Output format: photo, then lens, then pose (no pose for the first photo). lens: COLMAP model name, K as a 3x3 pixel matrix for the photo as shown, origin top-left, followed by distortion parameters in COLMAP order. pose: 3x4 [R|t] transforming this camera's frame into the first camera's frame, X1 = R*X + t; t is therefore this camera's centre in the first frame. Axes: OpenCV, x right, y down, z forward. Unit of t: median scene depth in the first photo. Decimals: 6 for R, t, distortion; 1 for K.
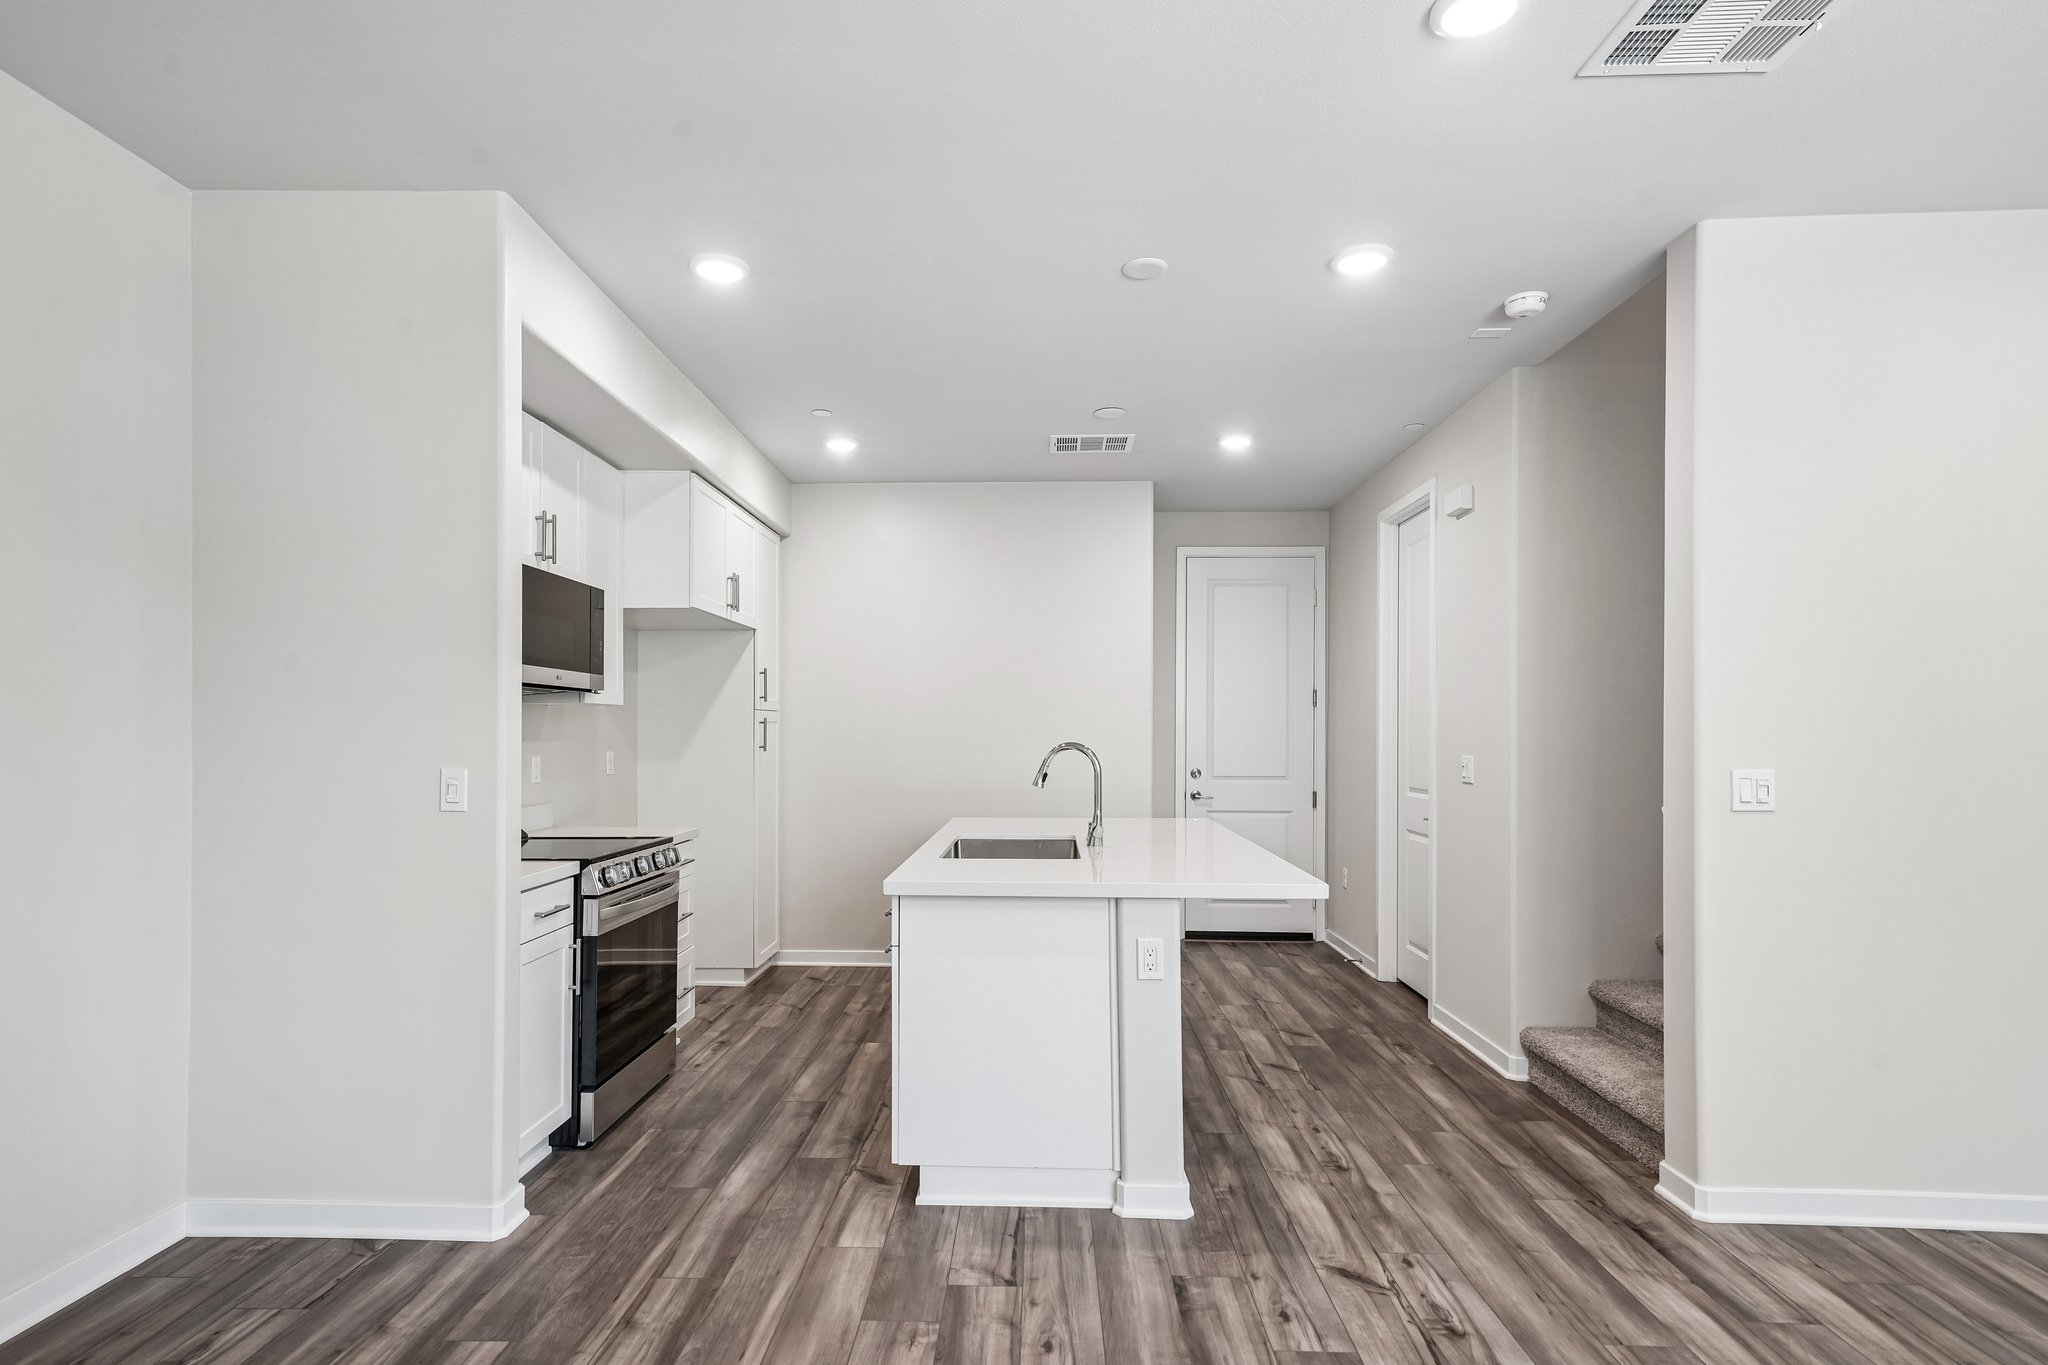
lens RADIAL K [[1053.2, 0, 1018.2], [0, 1053.2, 730.5], [0, 0, 1]] dist [0.048804, -0.003155]
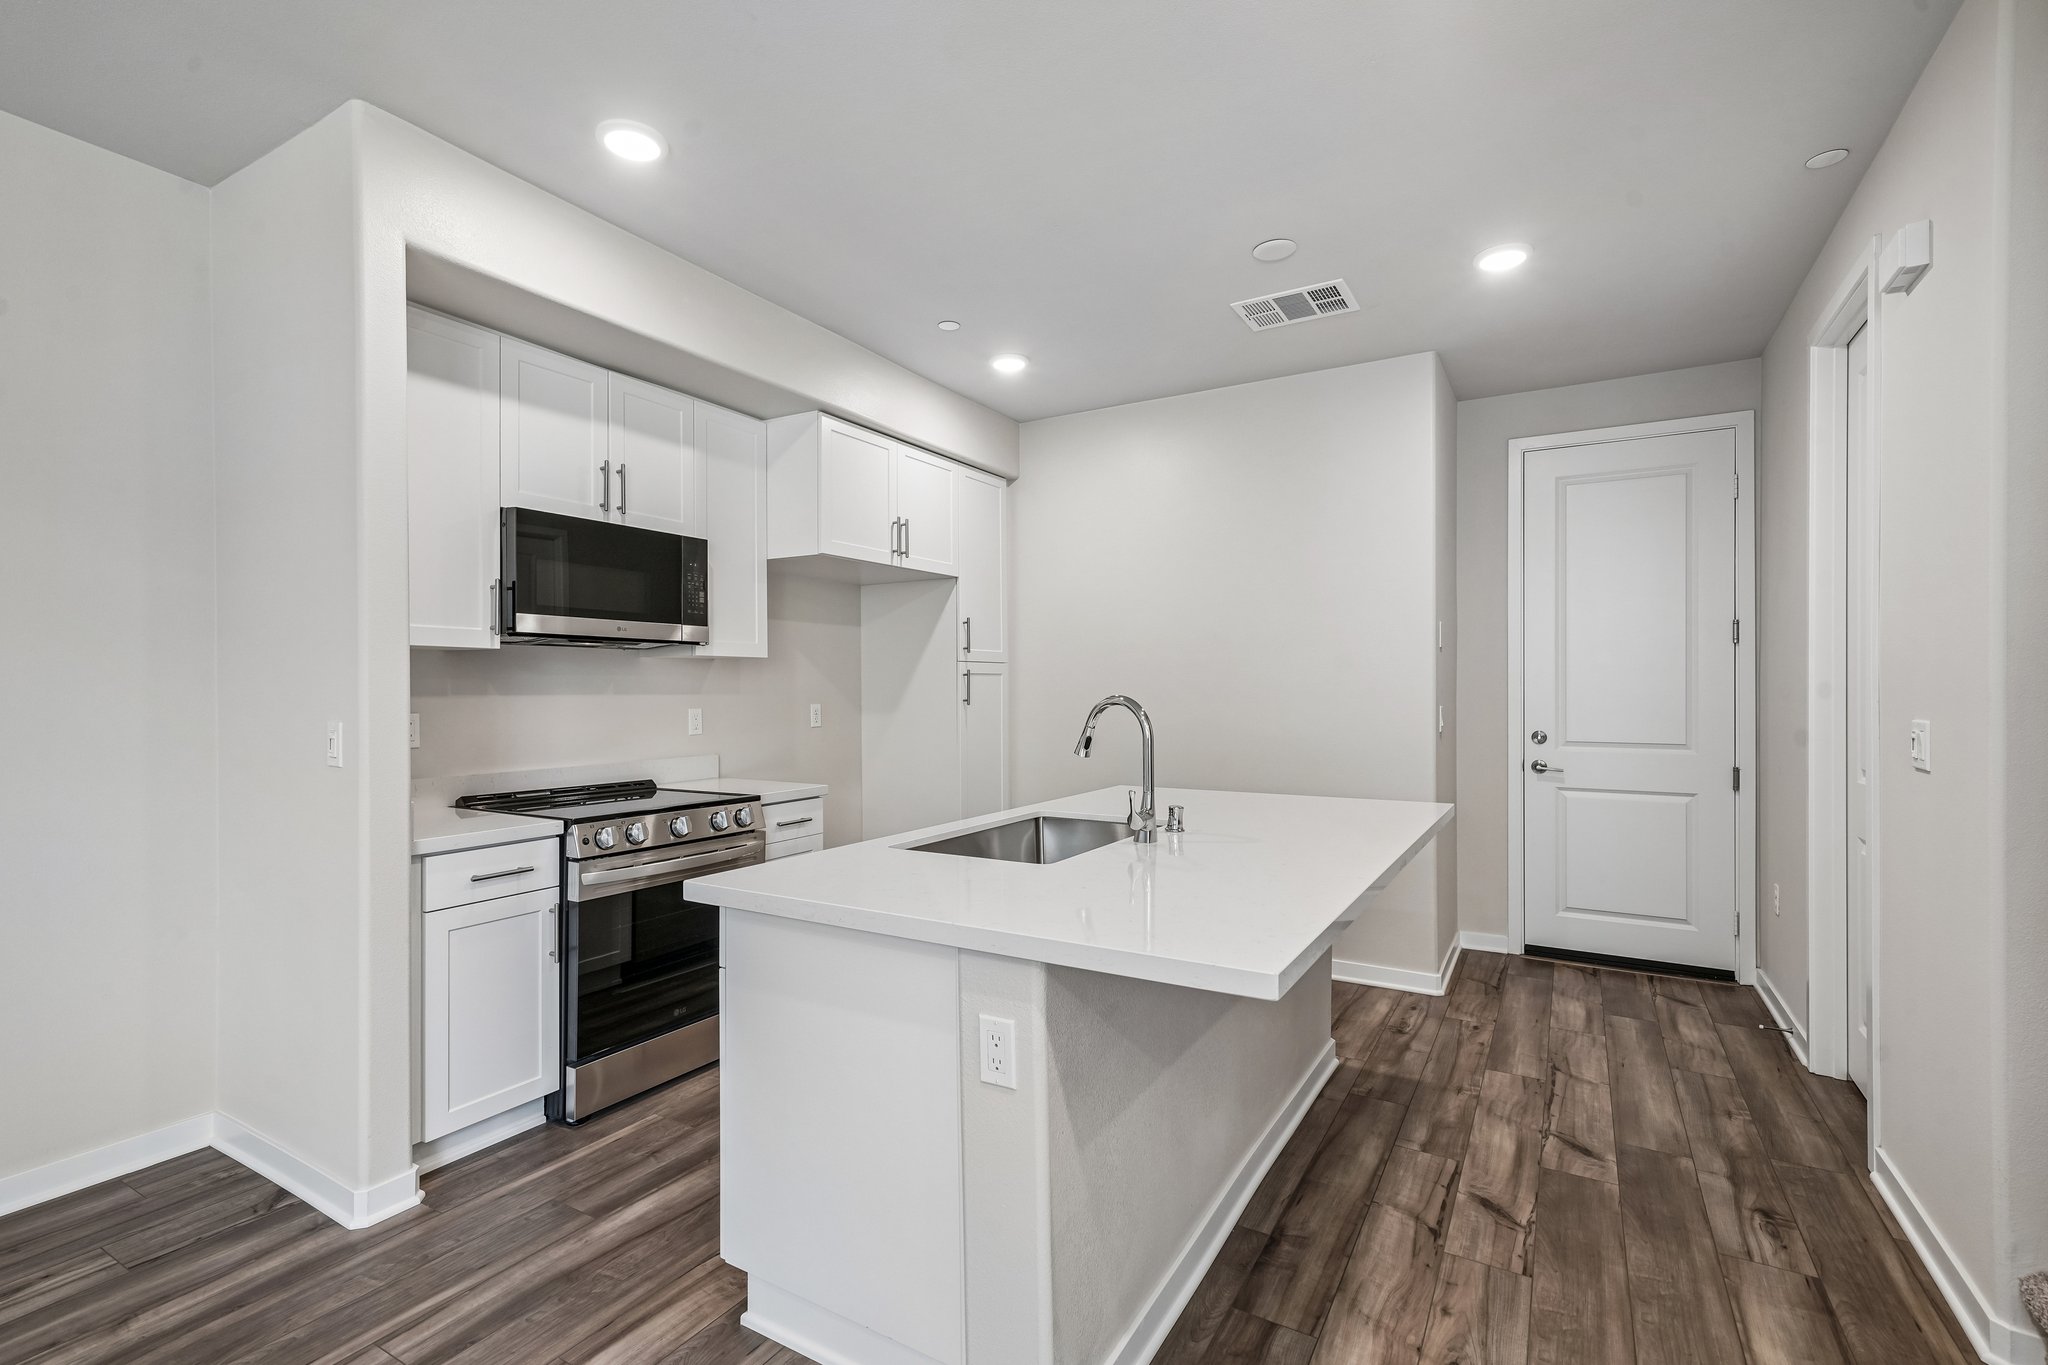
lens RADIAL K [[930.7, 0, 1023.1], [0, 930.7, 690.4], [0, 0, 1]] dist [0.017371, 0.001616]
pose [[0.872655, -0.001788, -0.488334, 0.255872], [0.004360, 0.999982, 0.004129, 0.003985], [0.488318, -0.005732, 0.872647, 0.347624]]
